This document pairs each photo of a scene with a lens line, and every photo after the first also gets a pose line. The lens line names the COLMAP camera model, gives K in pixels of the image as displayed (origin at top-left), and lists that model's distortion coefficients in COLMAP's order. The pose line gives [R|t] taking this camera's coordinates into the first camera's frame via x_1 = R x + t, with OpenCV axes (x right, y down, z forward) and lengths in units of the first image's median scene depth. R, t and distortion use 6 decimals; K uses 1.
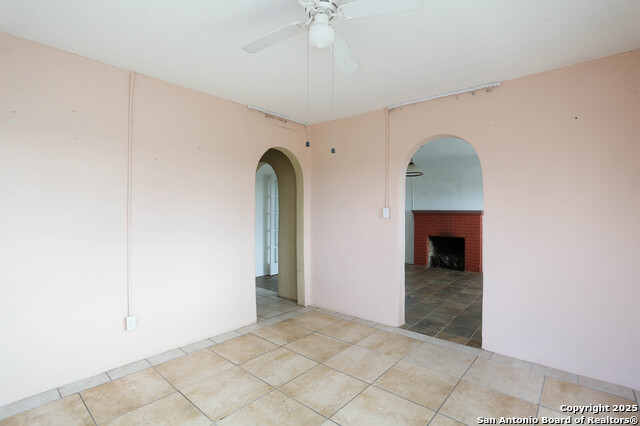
lens RADIAL K [[307.6, 0, 317.3], [0, 307.6, 209.2], [0, 0, 1]] dist [-0.031160, 0.001298]
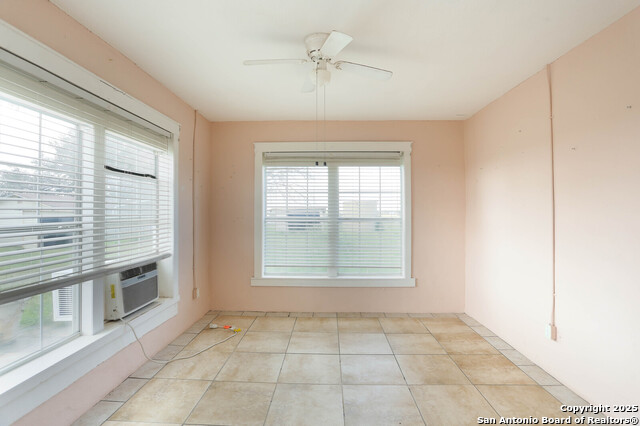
lens RADIAL K [[307.6, 0, 319.2], [0, 307.6, 210.4], [0, 0, 1]] dist [-0.031160, 0.001298]
pose [[-0.780119, -0.000581, -0.625631, 0.601410], [0.000787, 0.999998, -0.001910, -0.003207], [0.625631, -0.001983, -0.780117, 1.453743]]
